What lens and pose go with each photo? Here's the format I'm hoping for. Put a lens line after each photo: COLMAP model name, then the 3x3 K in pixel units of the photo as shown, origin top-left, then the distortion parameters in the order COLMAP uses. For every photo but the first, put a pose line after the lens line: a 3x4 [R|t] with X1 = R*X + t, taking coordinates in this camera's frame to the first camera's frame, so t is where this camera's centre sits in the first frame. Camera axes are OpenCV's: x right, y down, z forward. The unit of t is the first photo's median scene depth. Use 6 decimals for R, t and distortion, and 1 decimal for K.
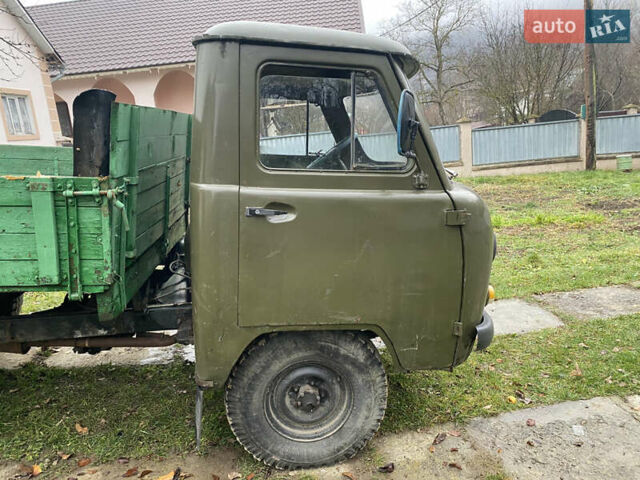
lens RADIAL K [[469.5, 0, 320.0], [0, 469.5, 240.0], [0, 0, 1]] dist [0.000037, -0.000243]
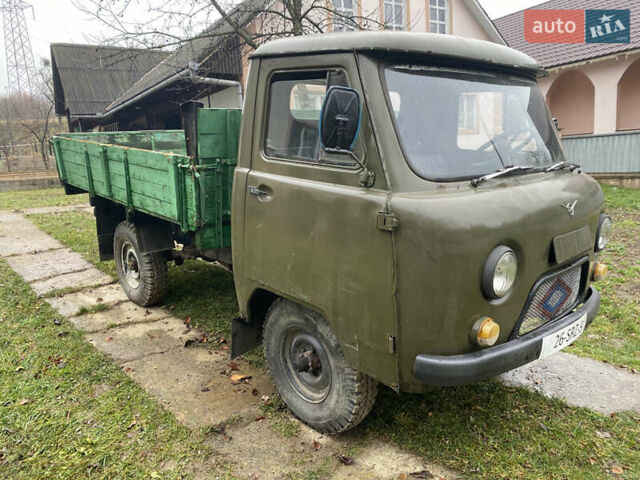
lens RADIAL K [[469.5, 0, 320.0], [0, 469.5, 240.0], [0, 0, 1]] dist [0.000037, -0.000243]
pose [[0.593795, 0.185105, -0.783035, 0.937886], [-0.175580, 0.979534, 0.098409, -0.079403], [0.785225, 0.079050, 0.614144, 0.339989]]
